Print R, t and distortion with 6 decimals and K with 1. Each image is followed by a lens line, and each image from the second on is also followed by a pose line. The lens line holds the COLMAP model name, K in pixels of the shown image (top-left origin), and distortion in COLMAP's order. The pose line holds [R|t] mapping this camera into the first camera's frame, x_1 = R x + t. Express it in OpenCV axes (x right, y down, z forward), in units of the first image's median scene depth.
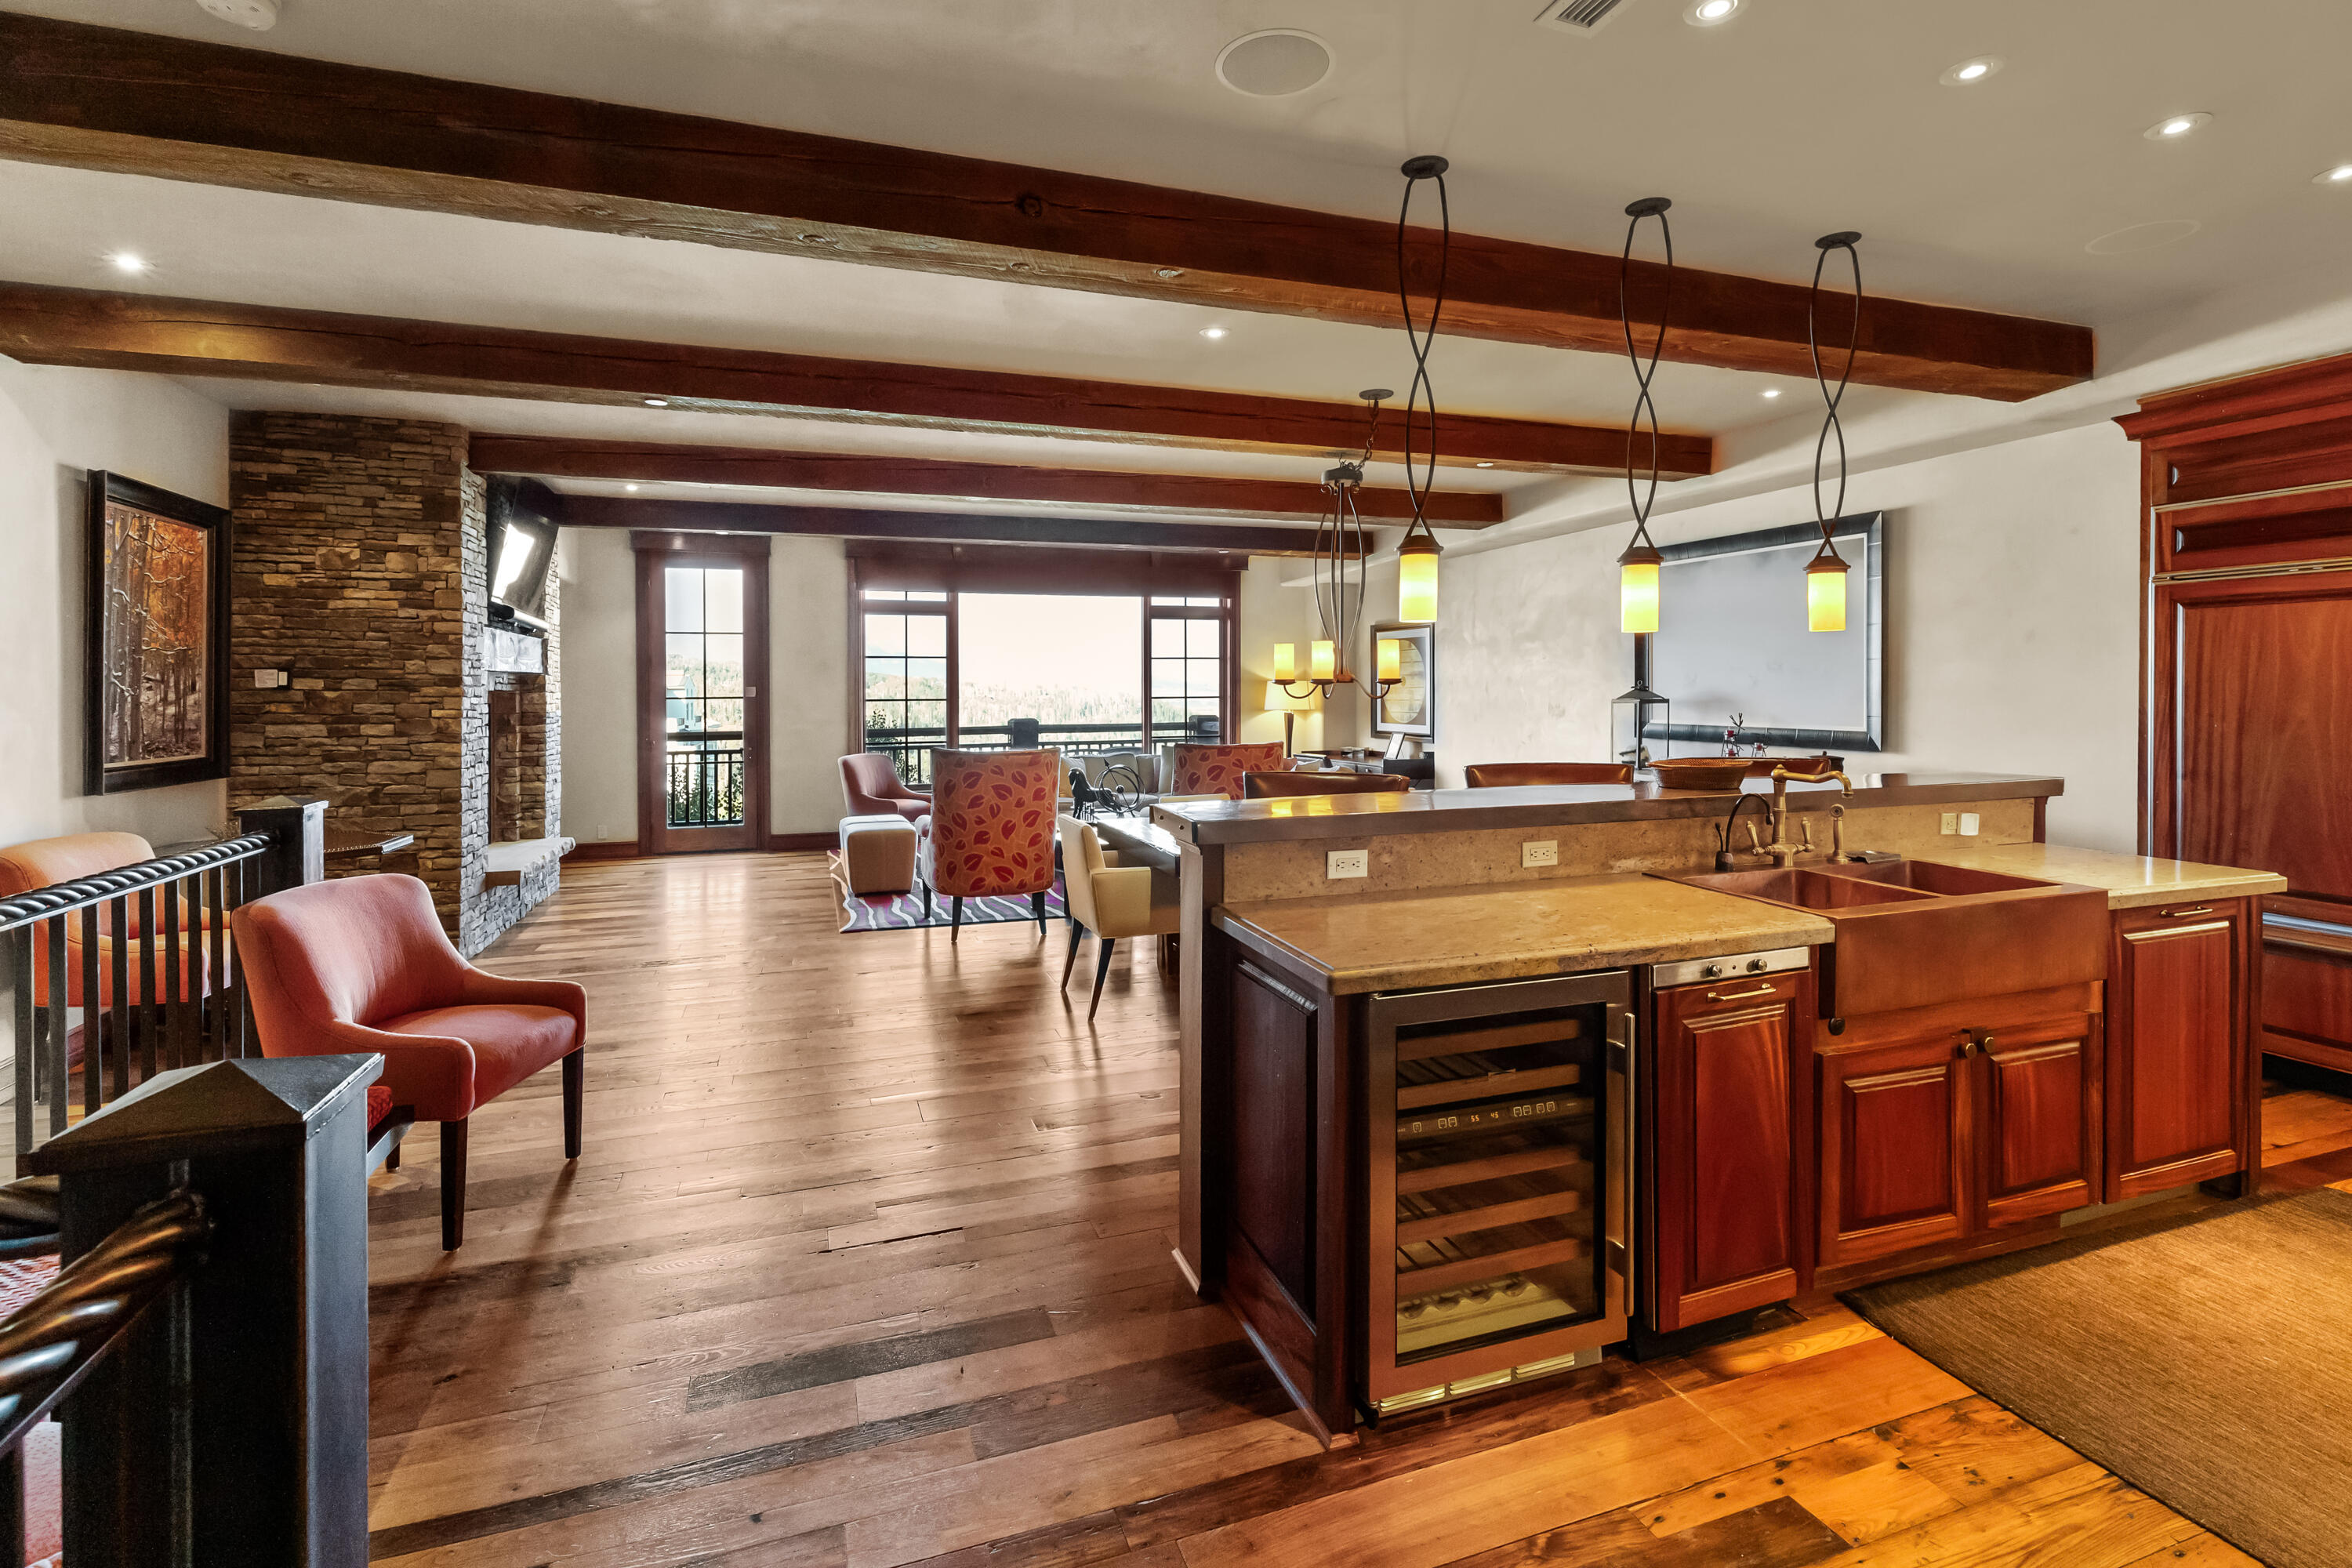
lens RADIAL K [[1097.0, 0, 1171.7], [0, 1097.0, 704.7], [0, 0, 1]] dist [0.001780, 0.000142]
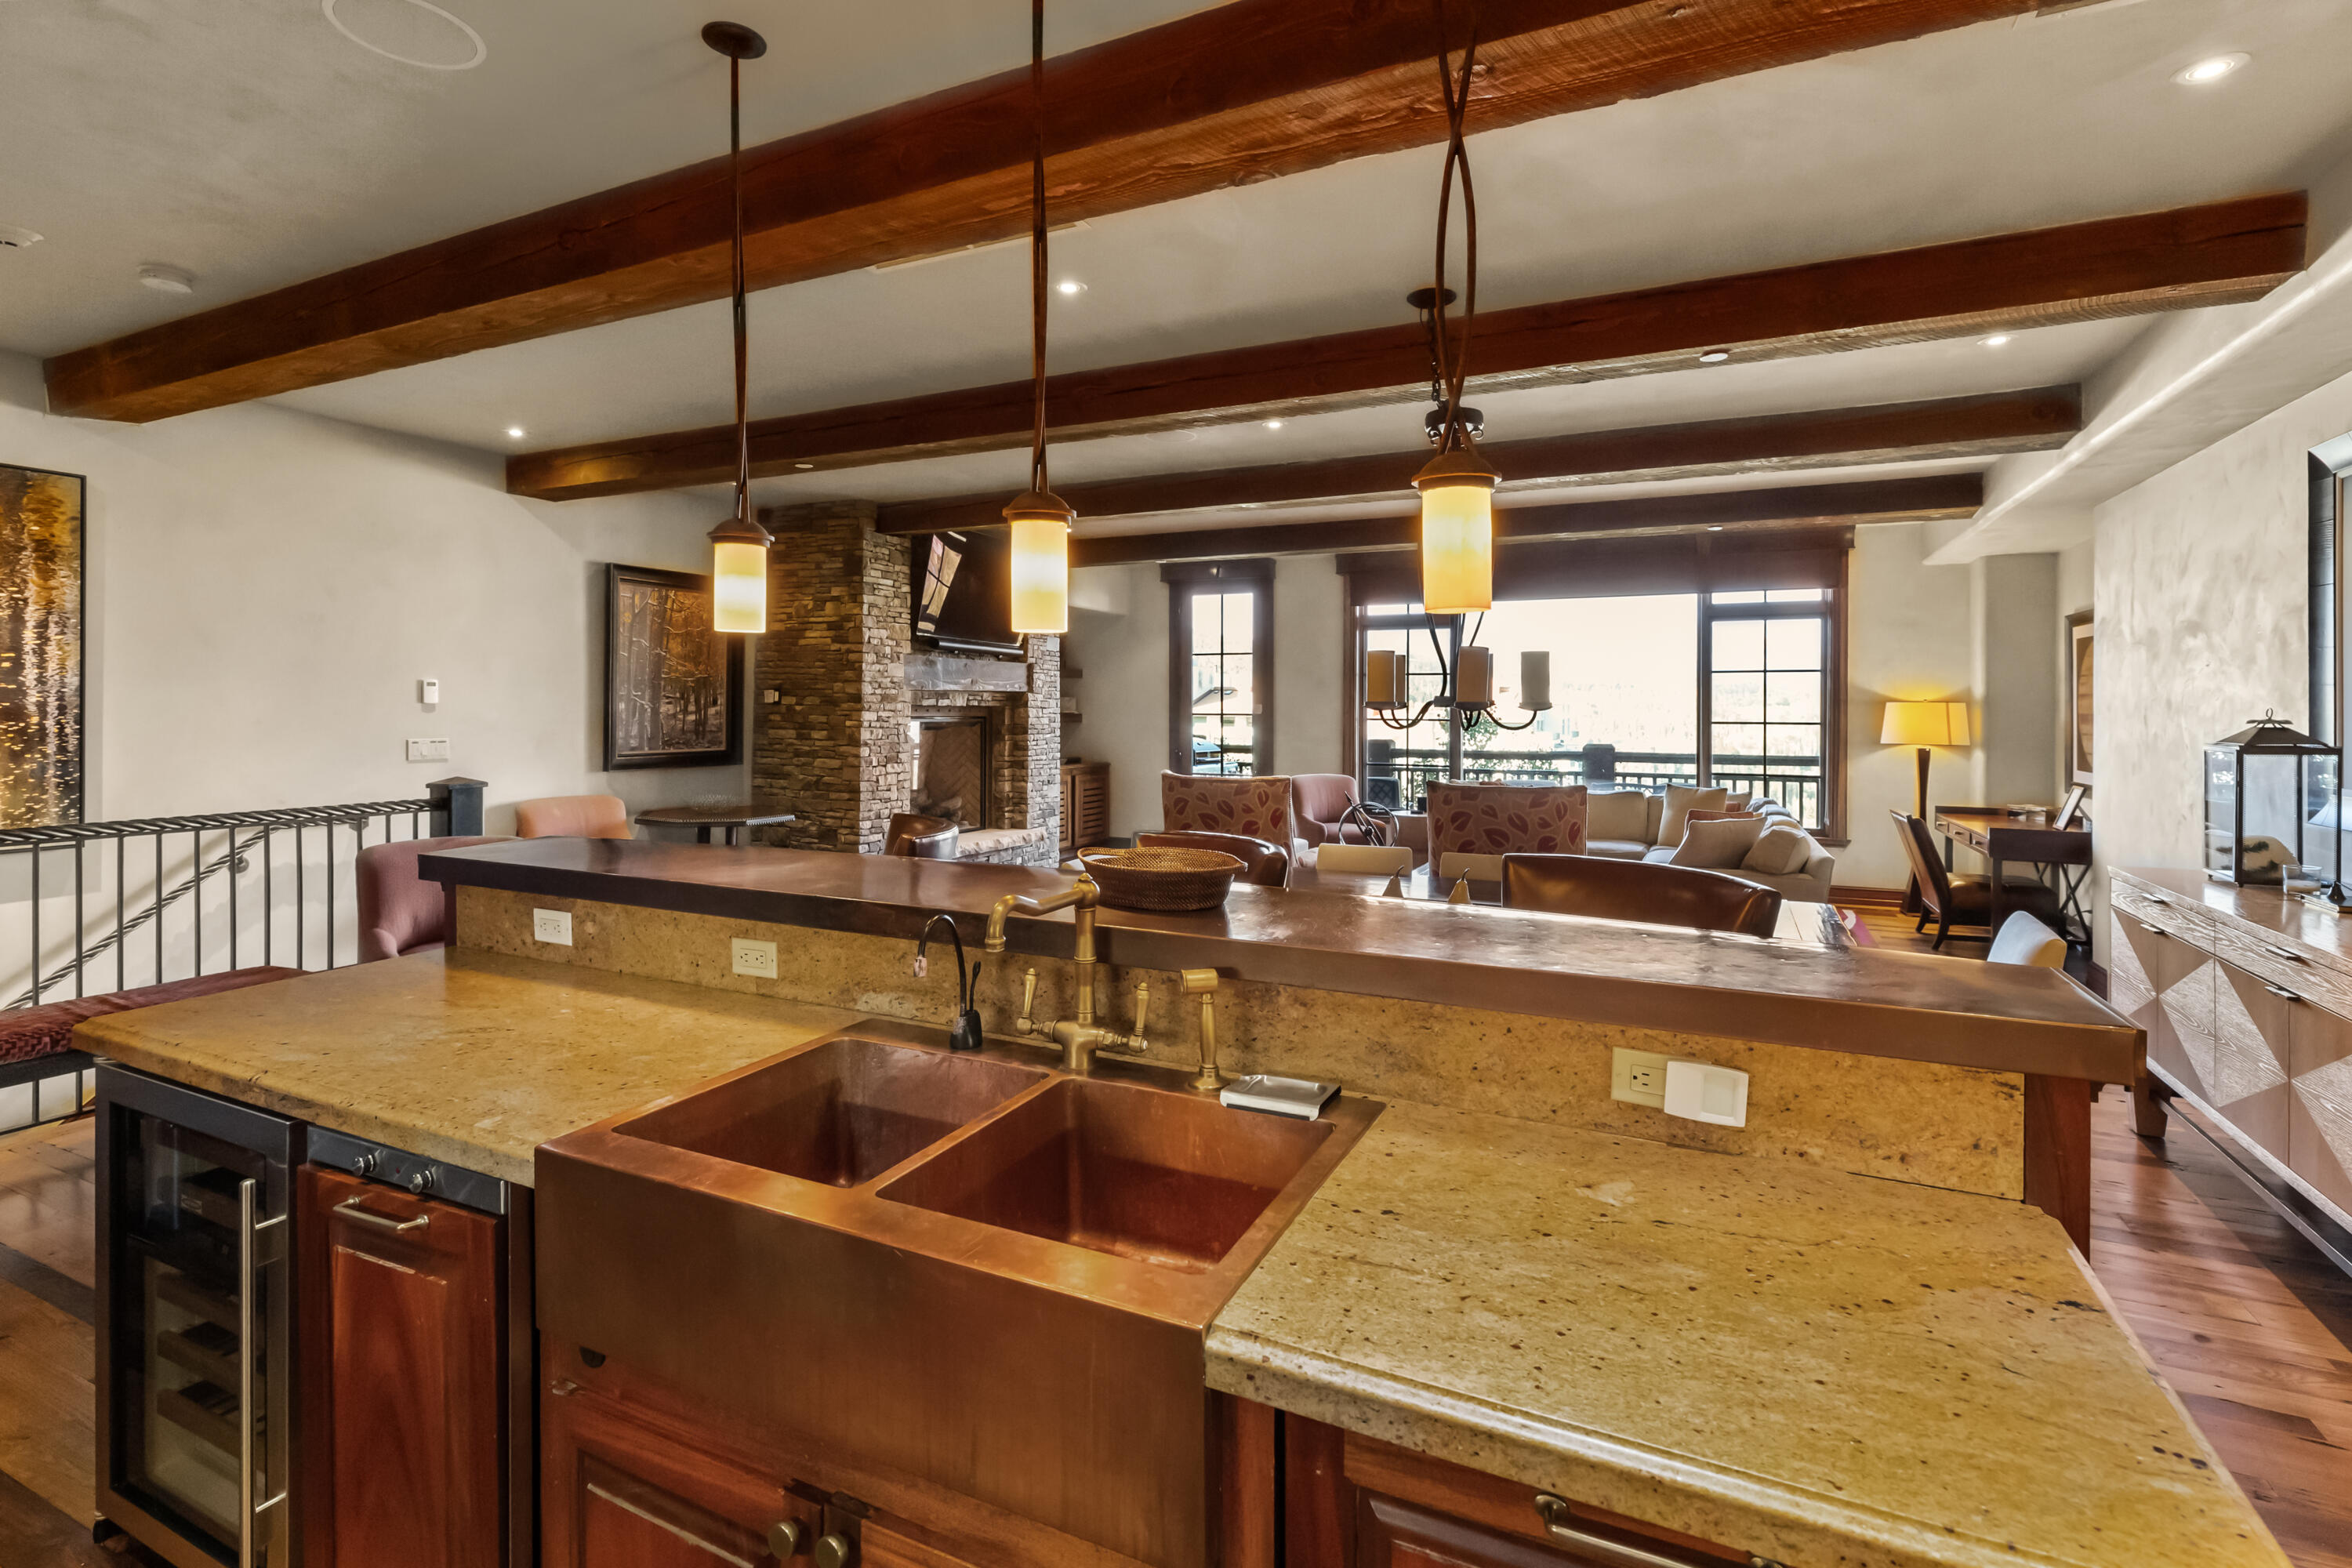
lens RADIAL K [[1097.0, 0, 1171.7], [0, 1097.0, 704.7], [0, 0, 1]] dist [0.001780, 0.000142]
pose [[0.702801, 0.008979, -0.711330, 0.527488], [-0.019141, 0.999797, -0.006291, -0.013503], [0.711129, 0.018037, 0.702830, 0.360774]]
